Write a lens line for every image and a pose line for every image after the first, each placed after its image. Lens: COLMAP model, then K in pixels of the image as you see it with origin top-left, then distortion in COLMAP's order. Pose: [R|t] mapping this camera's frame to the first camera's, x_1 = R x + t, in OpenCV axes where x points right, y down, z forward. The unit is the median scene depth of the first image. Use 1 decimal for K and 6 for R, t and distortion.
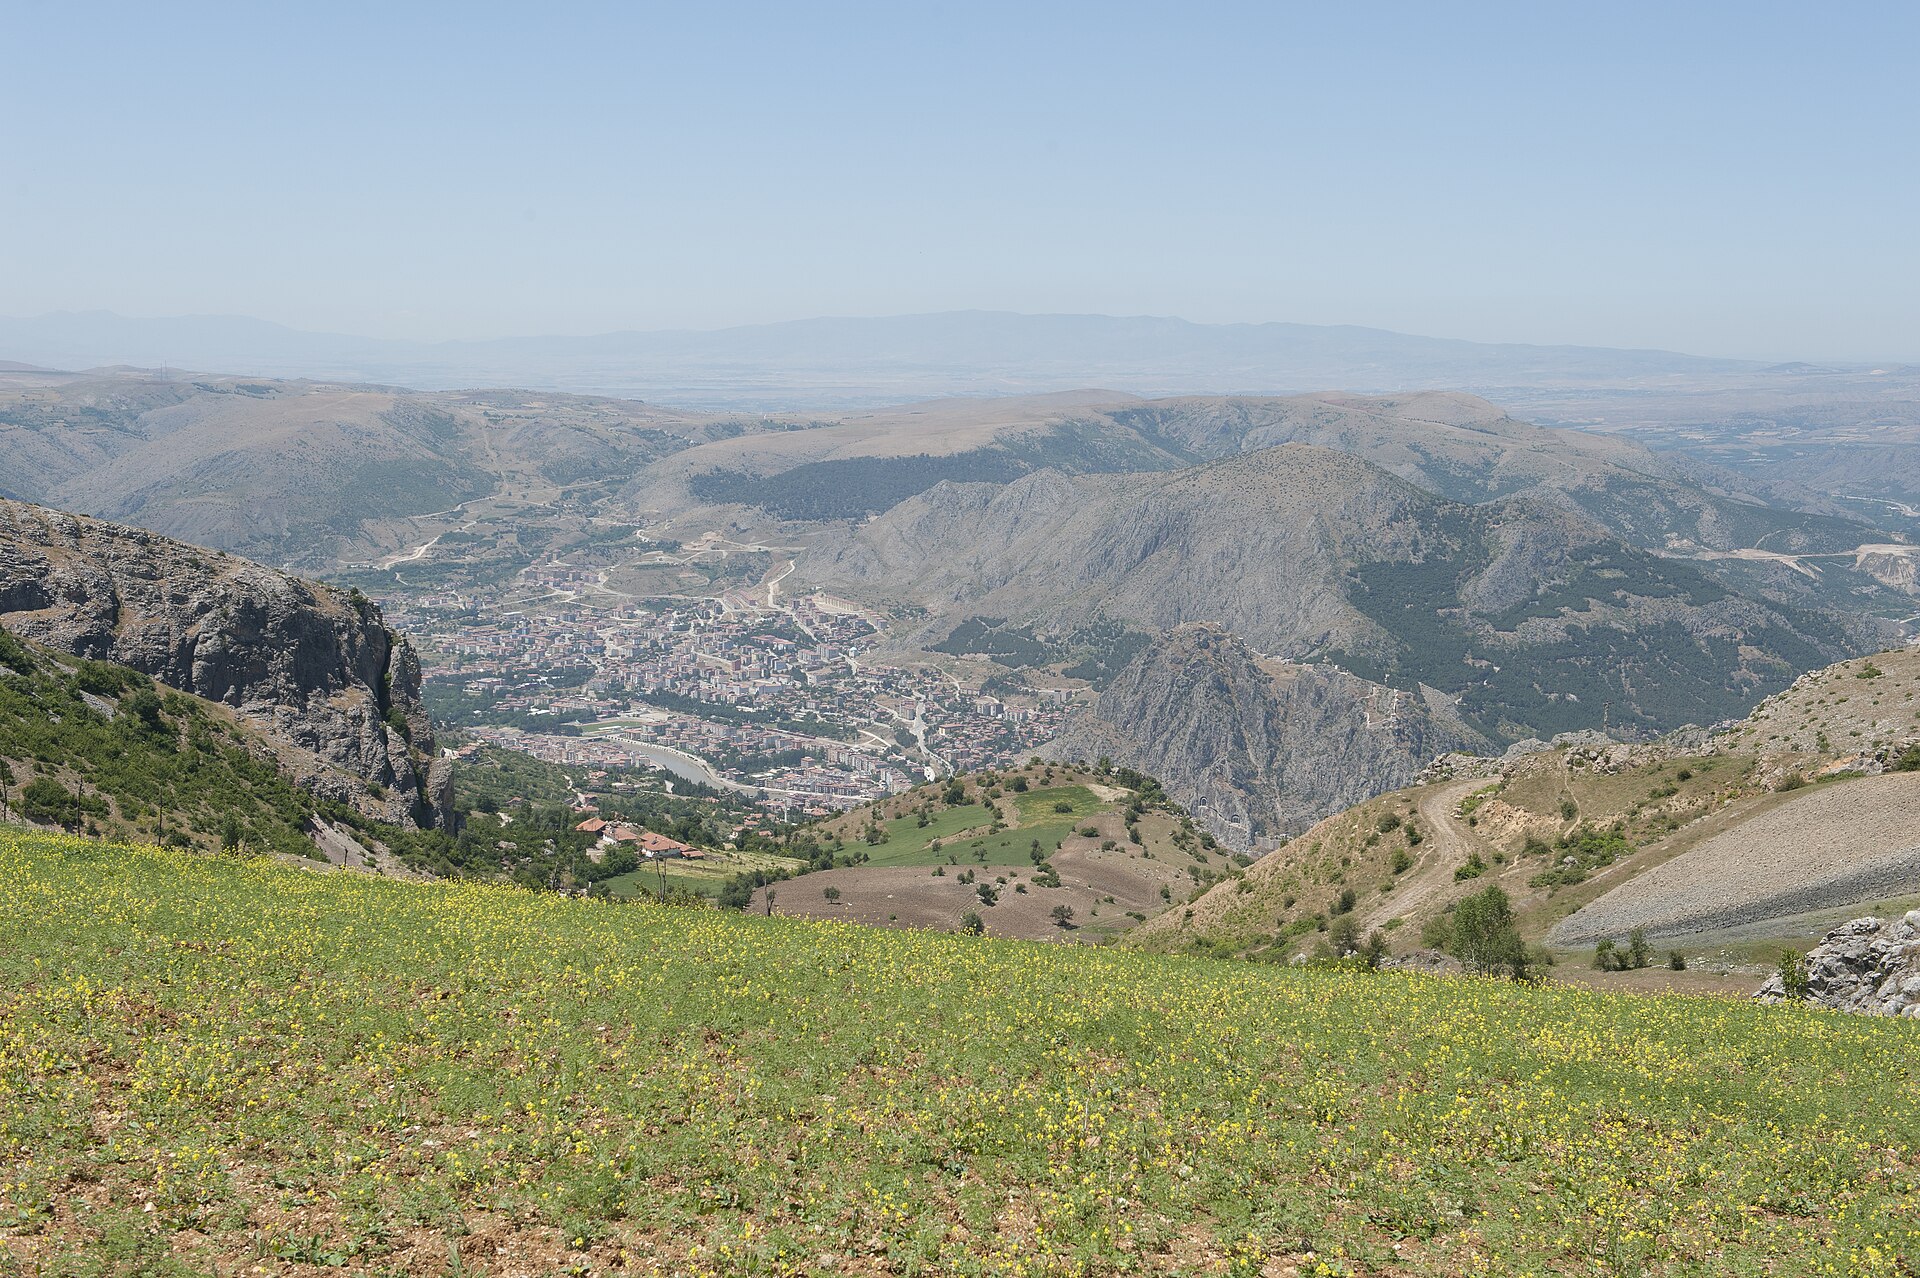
lens RADIAL K [[2397.9, 0, 977.2], [0, 2397.9, 676.6], [0, 0, 1]] dist [0.127510, 0.000000]
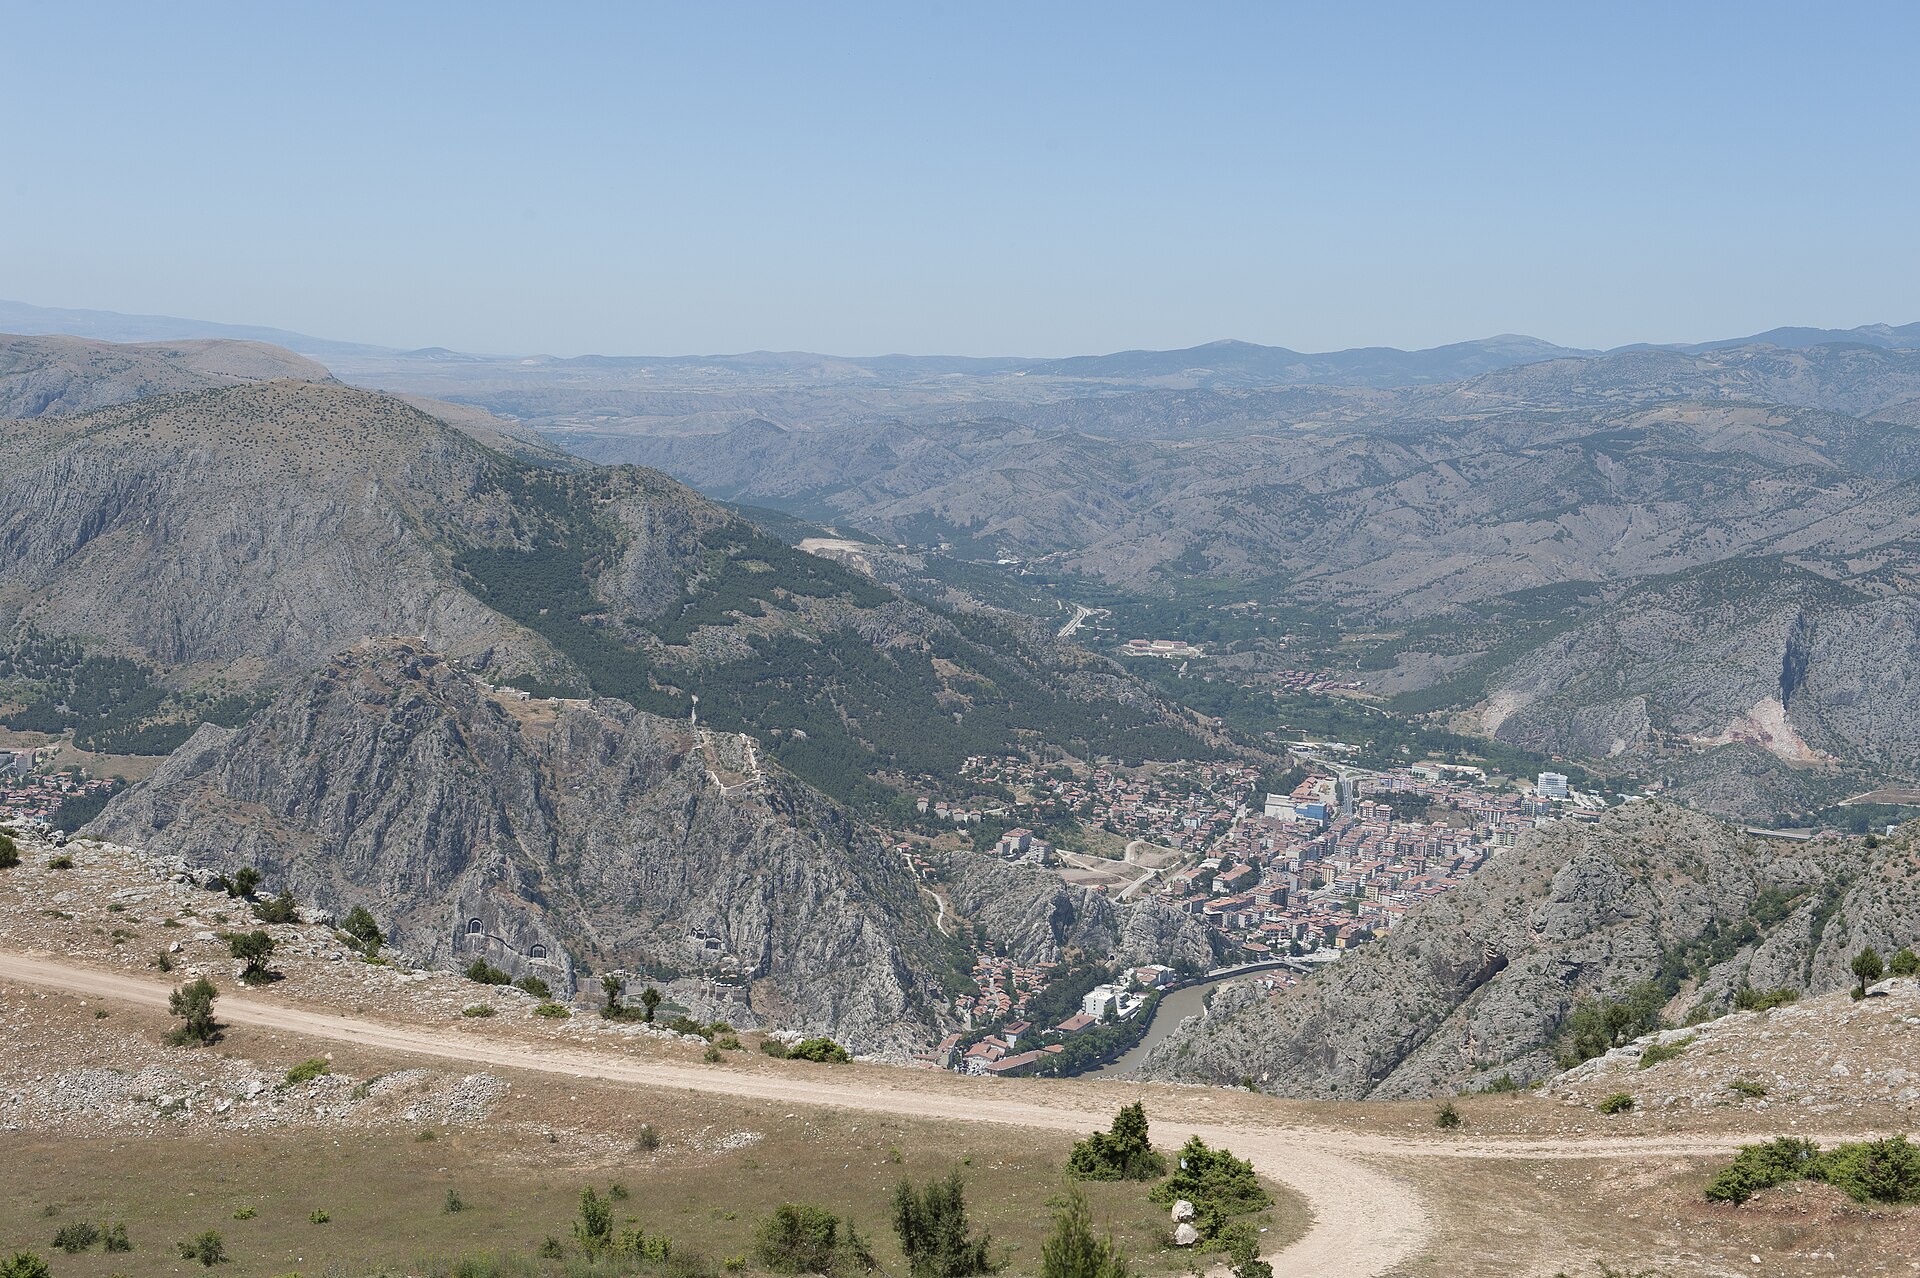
lens RADIAL K [[2721.9, 0, 973.9], [0, 2721.9, 633.8], [0, 0, 1]] dist [0.119661, 0.000000]
pose [[0.858589, -0.015109, 0.512442, -0.110881], [0.027258, 0.999497, -0.016200, -0.005930], [-0.511939, 0.027877, 0.858569, 0.233191]]
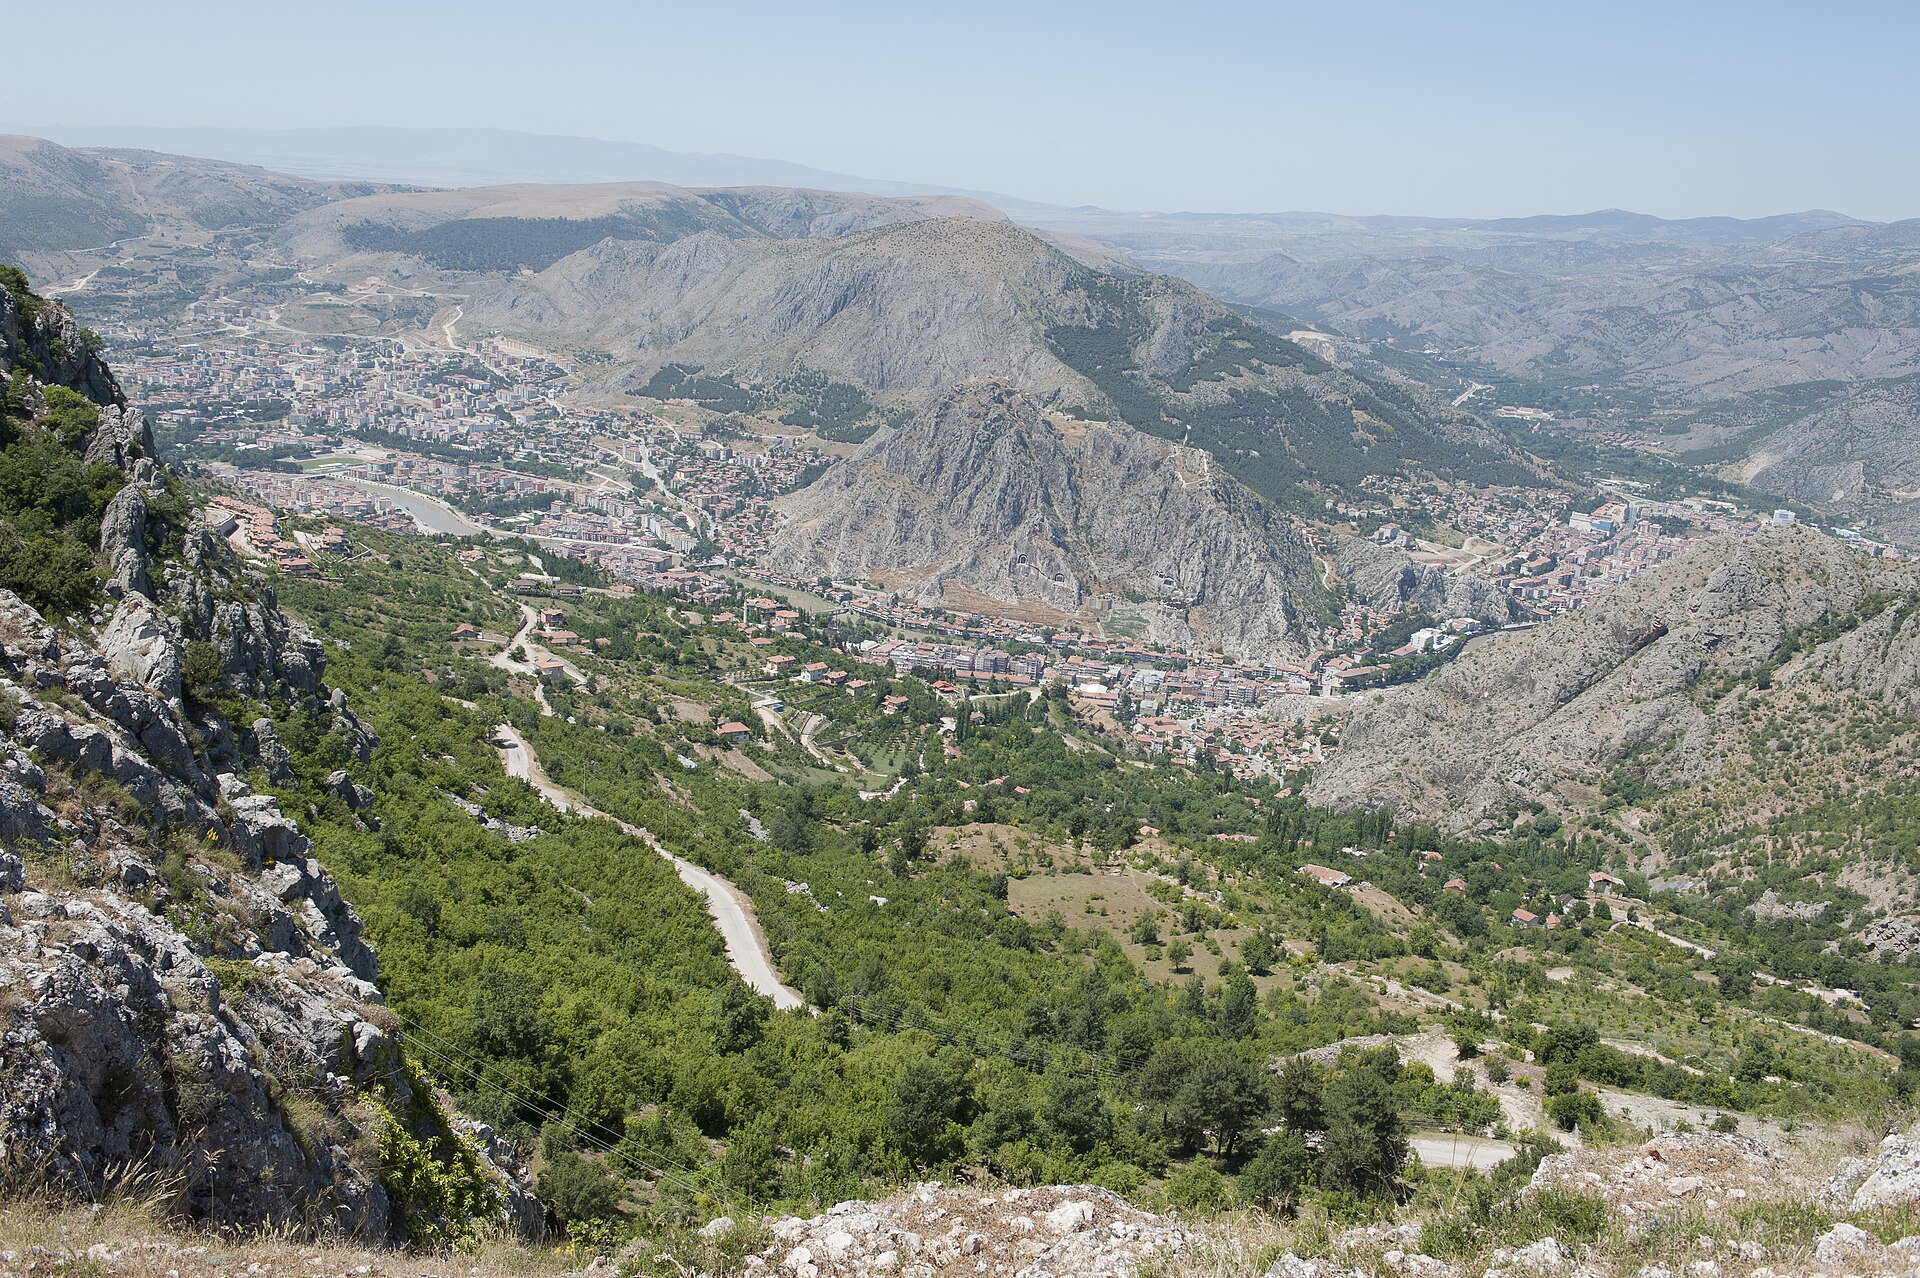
lens RADIAL K [[1683.4, 0, 969.5], [0, 1683.4, 631.9], [0, 0, 1]] dist [0.011496, -0.013463]
pose [[0.961712, -0.011083, 0.273837, -0.084468], [-0.024089, 0.991896, 0.124744, -0.003309], [-0.273001, -0.126564, 0.953652, 0.240231]]
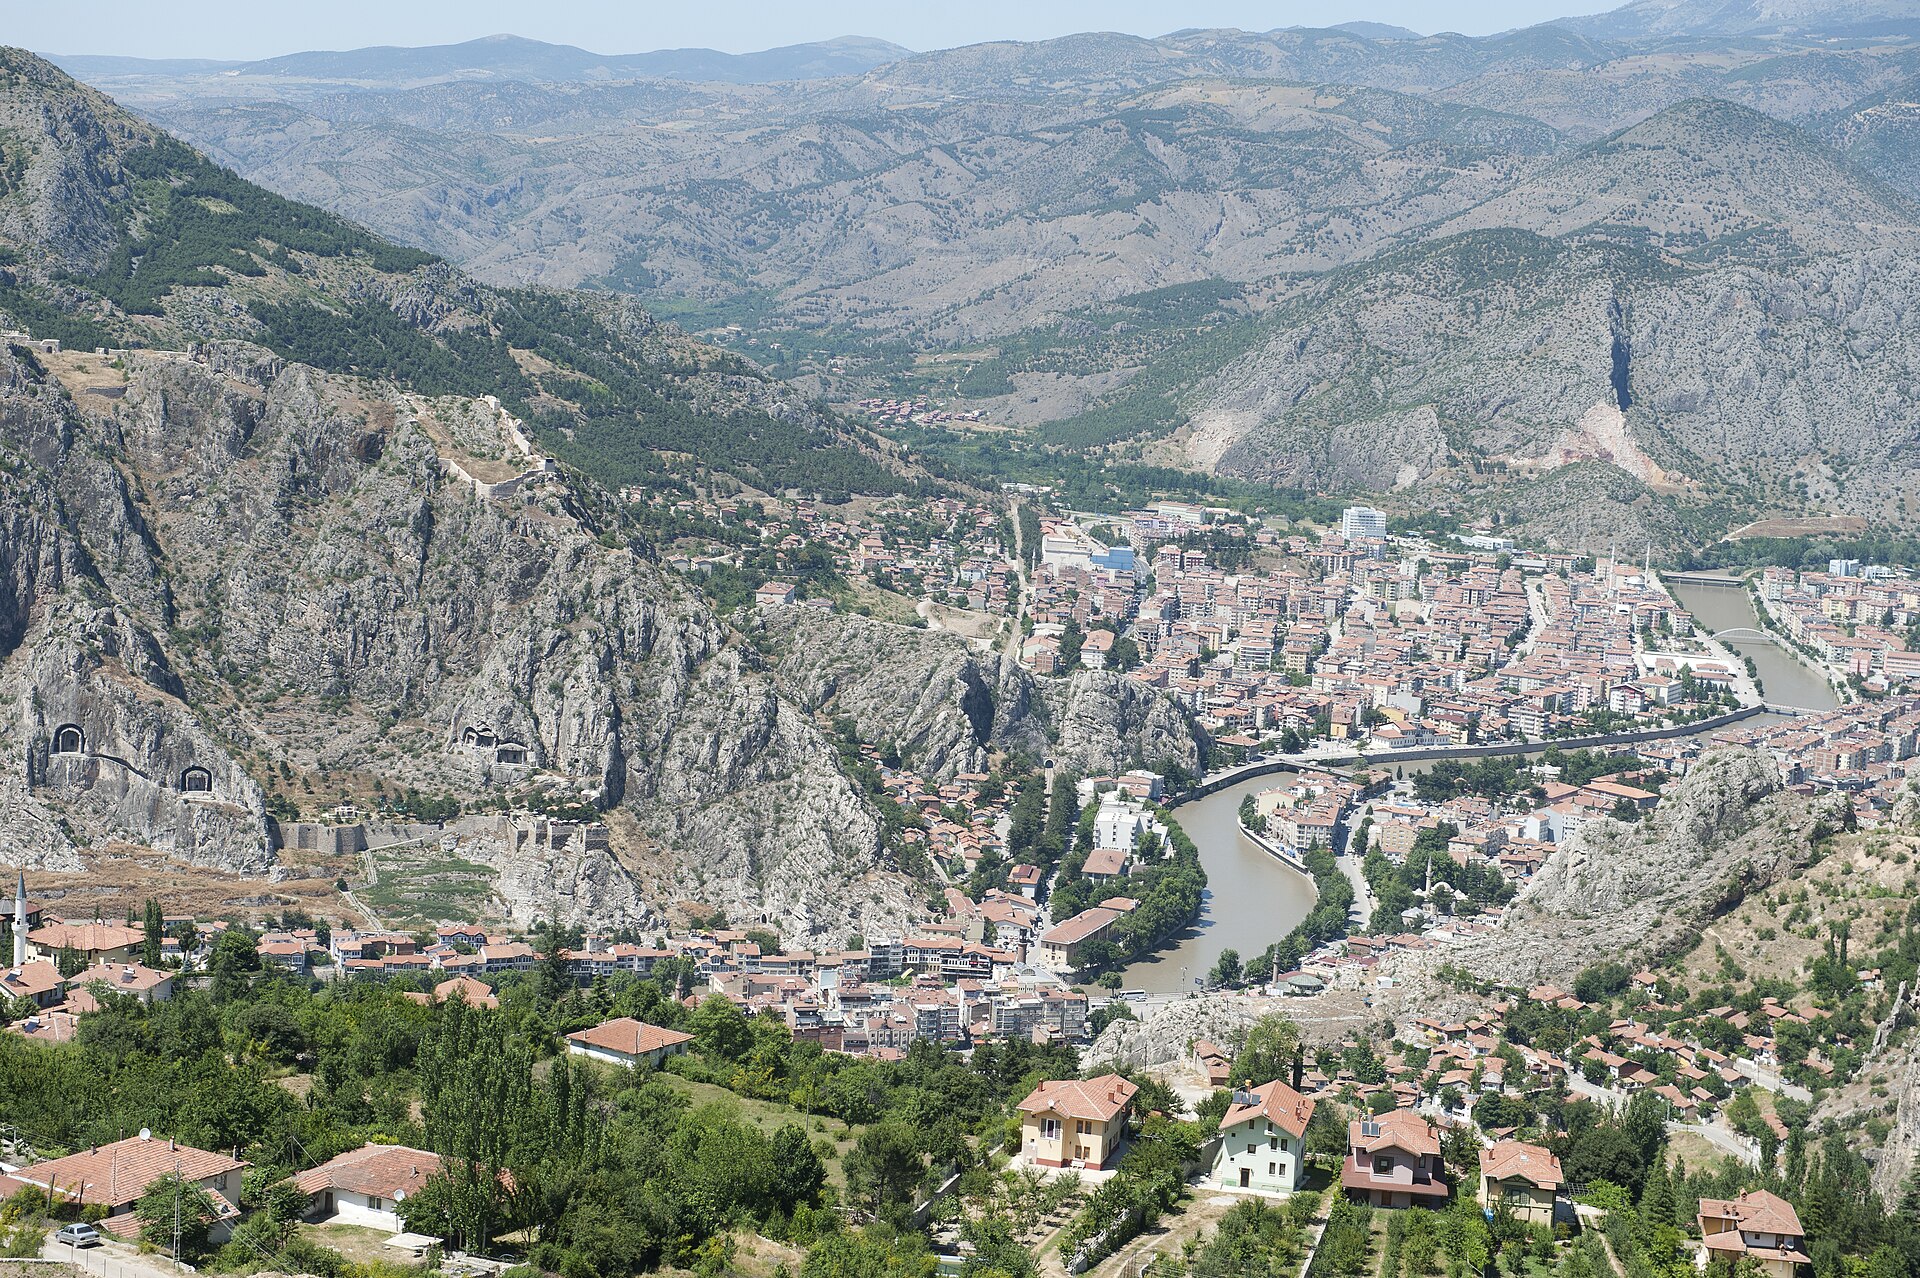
lens RADIAL K [[3338.7, 0, 957.2], [0, 3338.7, 679.2], [0, 0, 1]] dist [0.134550, 0.000000]
pose [[0.708059, -0.080823, 0.701513, -0.105842], [0.048586, 0.996650, 0.065787, 0.013318], [-0.704480, -0.012498, 0.709614, 0.411451]]
